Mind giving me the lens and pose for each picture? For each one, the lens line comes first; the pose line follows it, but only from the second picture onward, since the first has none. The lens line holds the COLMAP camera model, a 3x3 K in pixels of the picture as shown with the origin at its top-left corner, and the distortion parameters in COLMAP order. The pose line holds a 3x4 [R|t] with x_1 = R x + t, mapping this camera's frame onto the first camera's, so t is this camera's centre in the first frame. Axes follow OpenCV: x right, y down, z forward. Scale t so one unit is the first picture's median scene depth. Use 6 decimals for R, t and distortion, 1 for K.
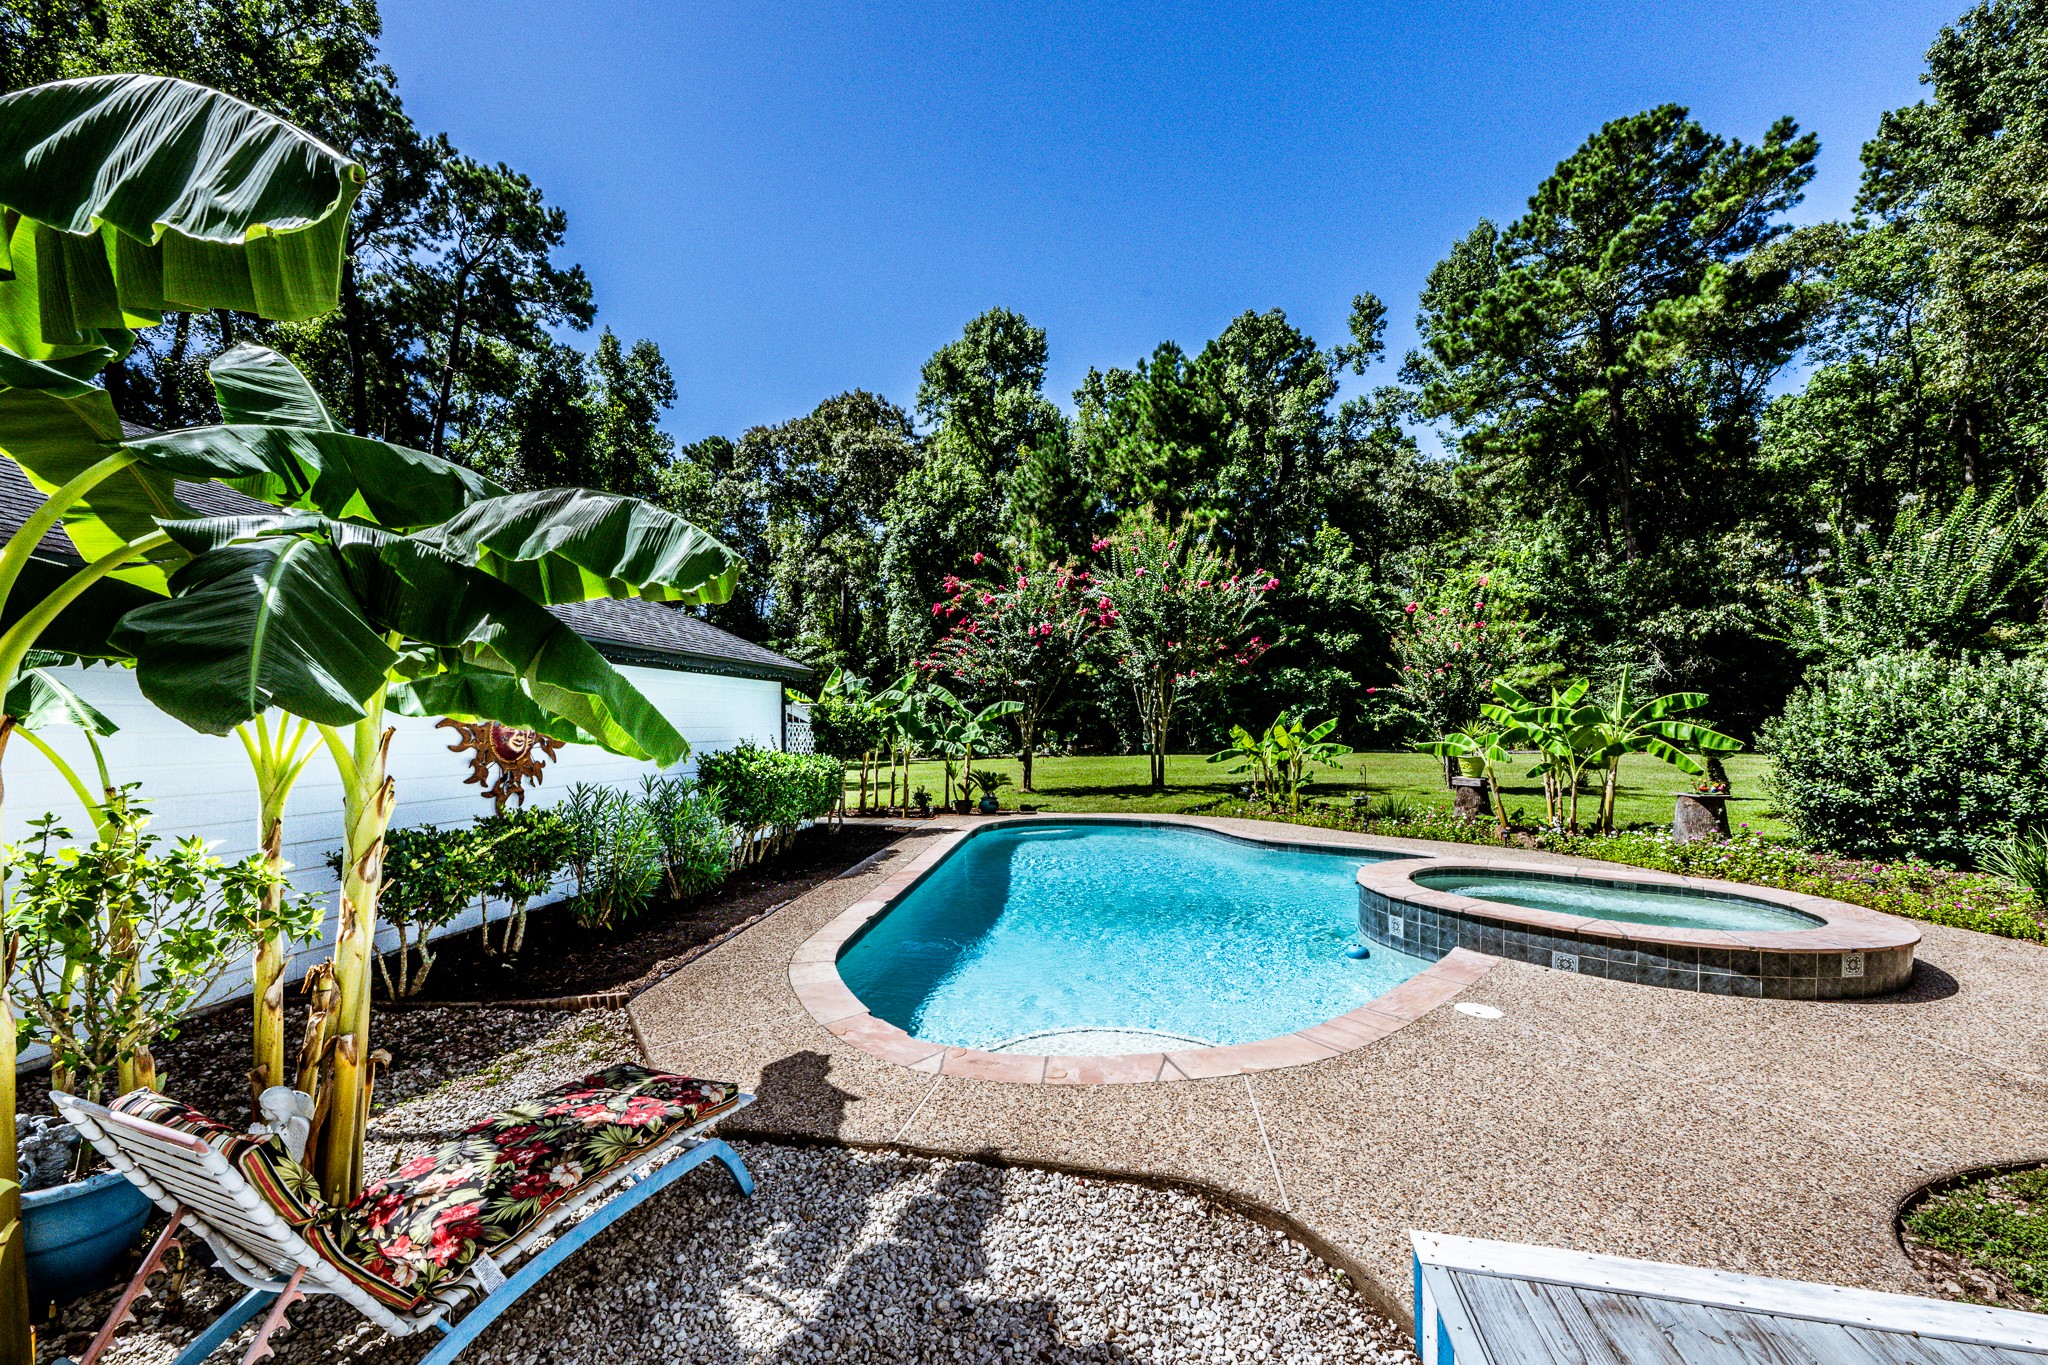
lens RADIAL K [[848.4, 0, 1009.2], [0, 848.4, 738.8], [0, 0, 1]] dist [0.000030, 0.000071]
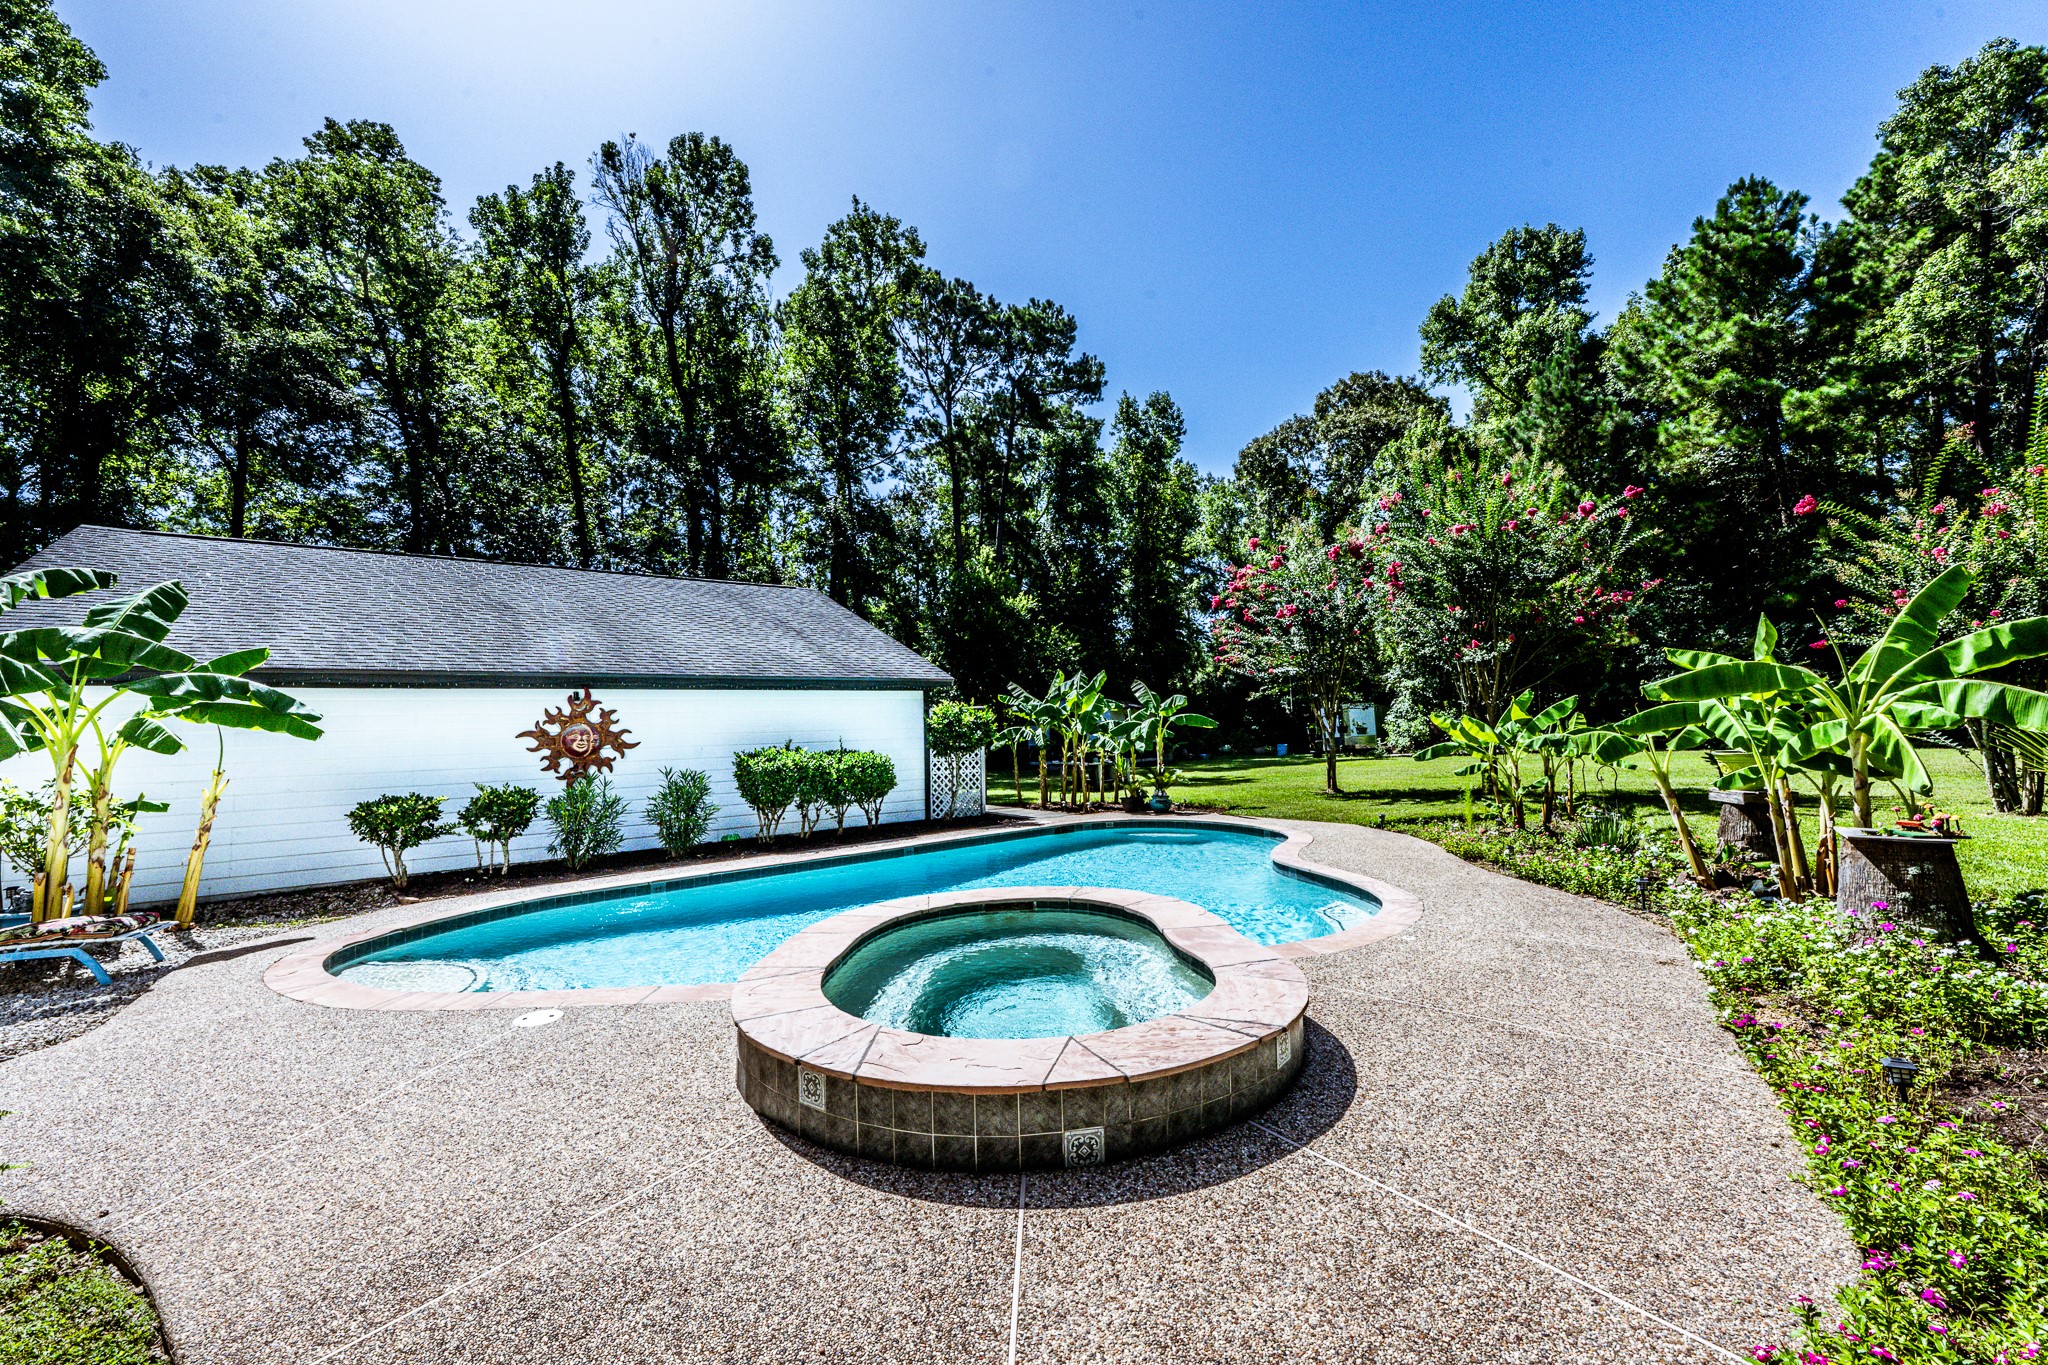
lens RADIAL K [[820.6, 0, 1015.0], [0, 820.6, 676.1], [0, 0, 1]] dist [-0.000708, 0.000165]
pose [[0.723512, -0.064739, -0.687270, 0.222930], [0.015964, 0.996896, -0.077099, 0.001344], [0.690127, 0.044810, 0.722299, 0.093458]]
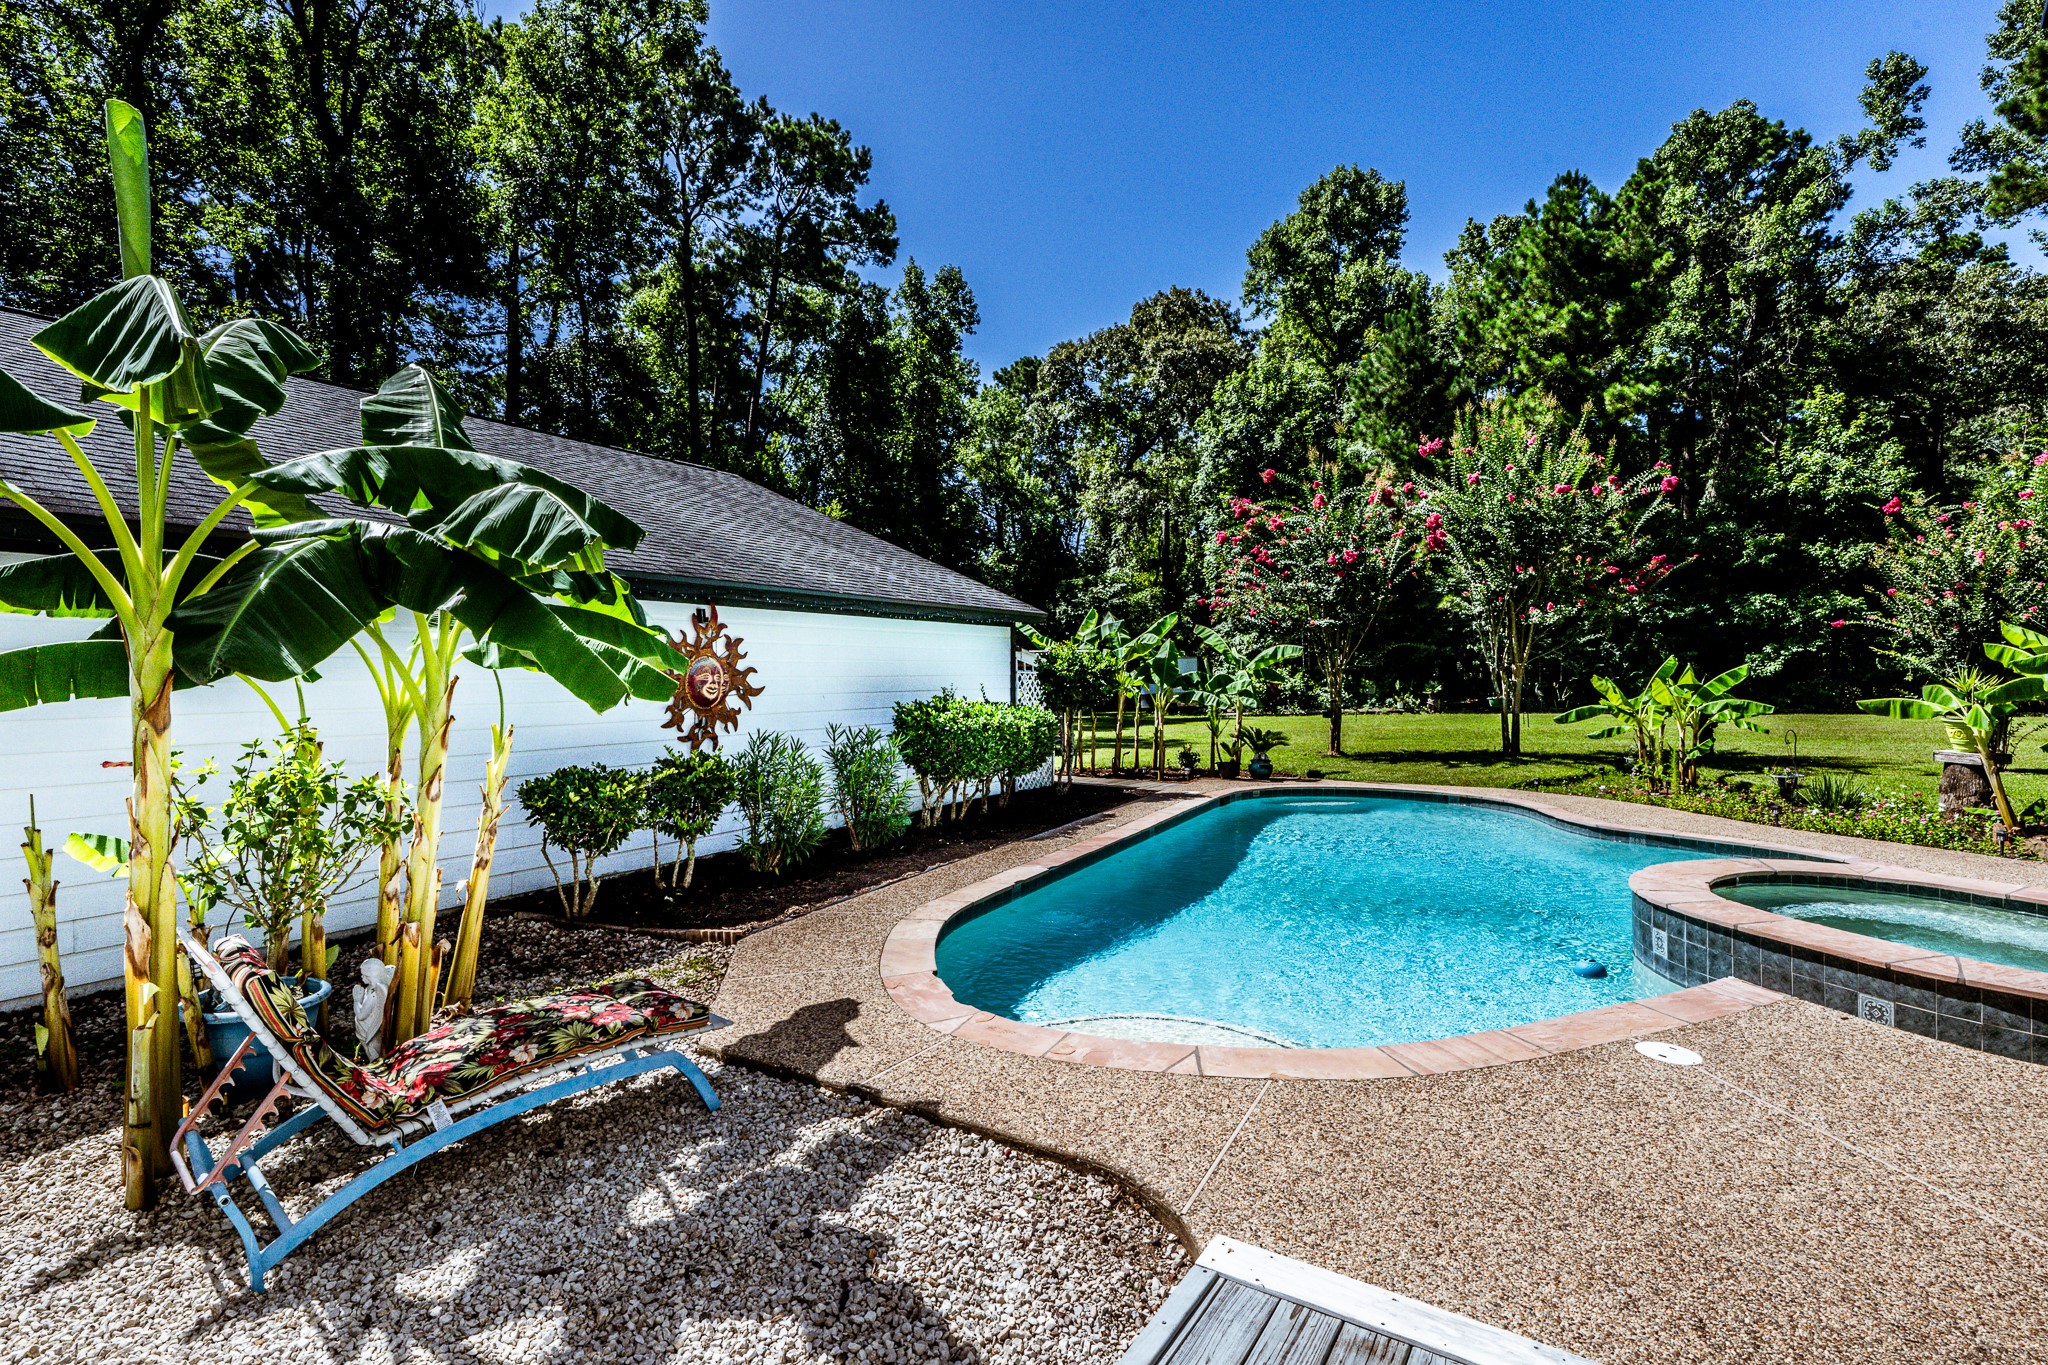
lens RADIAL K [[1001.9, 0, 1022.5], [0, 1001.9, 661.2], [0, 0, 1]] dist [-0.001391, 0.001288]
pose [[0.937225, -0.003489, -0.348709, 0.044937], [-0.006291, 0.999618, -0.026911, -0.000097], [0.348670, 0.027415, 0.936845, -0.006155]]
